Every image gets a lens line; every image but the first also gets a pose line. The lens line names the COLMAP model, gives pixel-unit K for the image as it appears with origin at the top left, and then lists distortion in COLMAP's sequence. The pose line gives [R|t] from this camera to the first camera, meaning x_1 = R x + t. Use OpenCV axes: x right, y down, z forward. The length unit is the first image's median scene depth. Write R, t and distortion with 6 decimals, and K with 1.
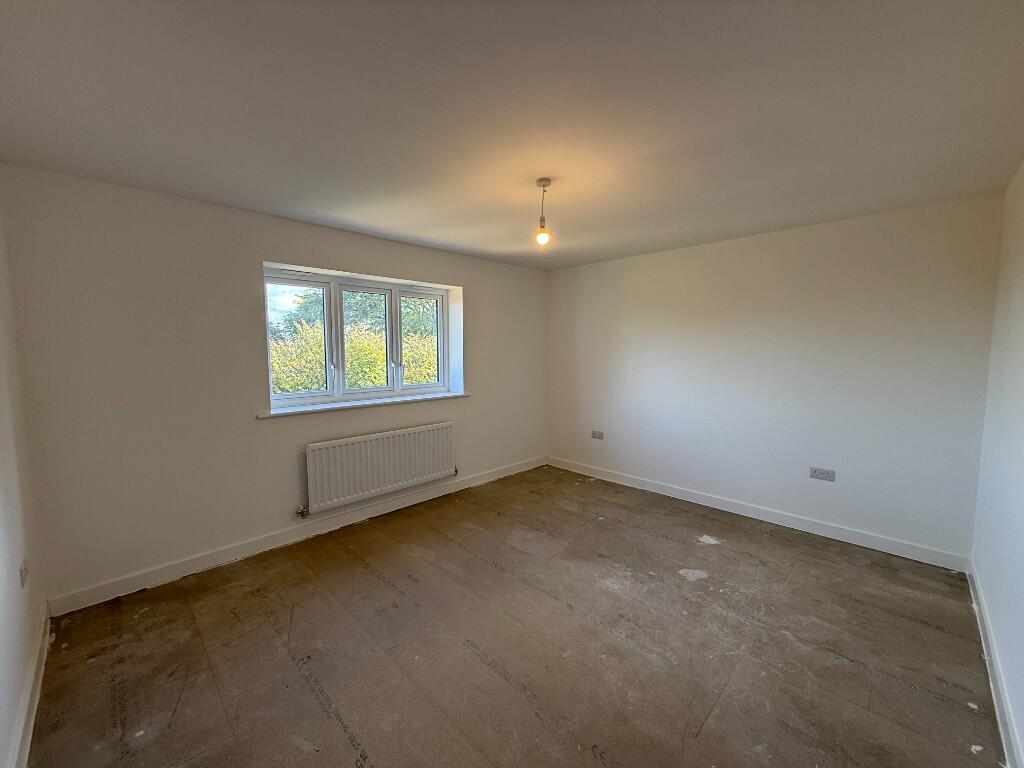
lens RADIAL K [[414.8, 0, 489.6], [0, 414.8, 383.4], [0, 0, 1]] dist [-0.015357, -0.000255]
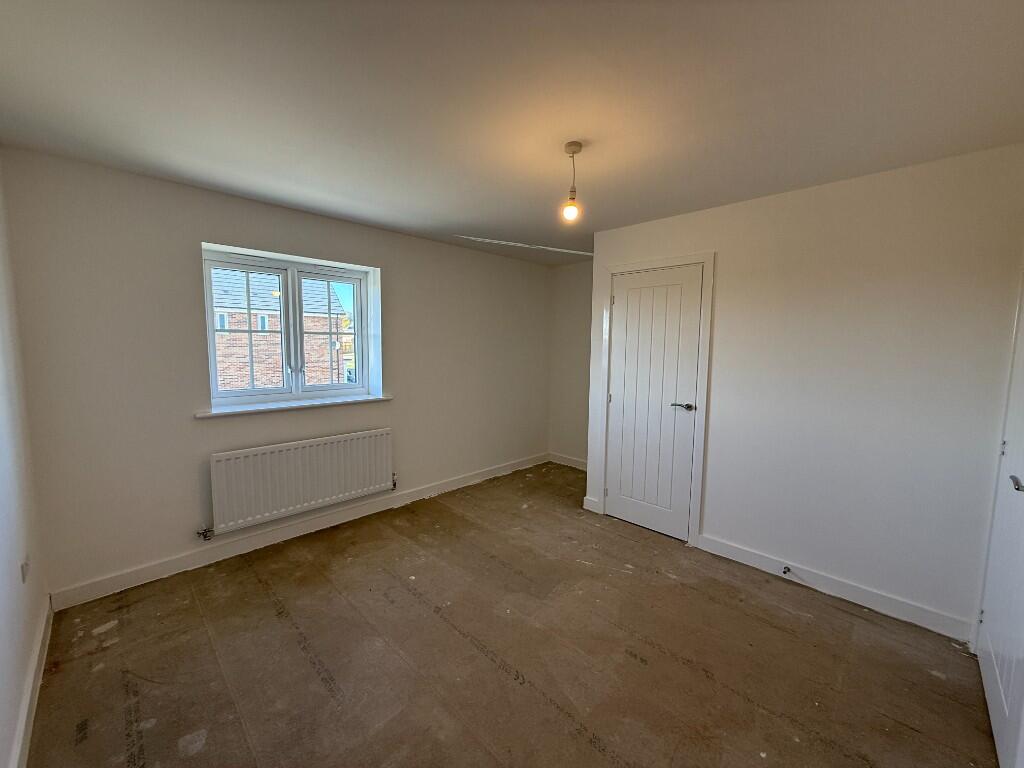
lens RADIAL K [[407.7, 0, 512.0], [0, 407.7, 384.0], [0, 0, 1]] dist [0.000039, 0.000169]
pose [[0.999787, 0.010953, 0.017483, 0.168650], [-0.011185, 0.999850, 0.013244, -0.014039], [-0.017335, -0.013437, 0.999759, 0.164328]]
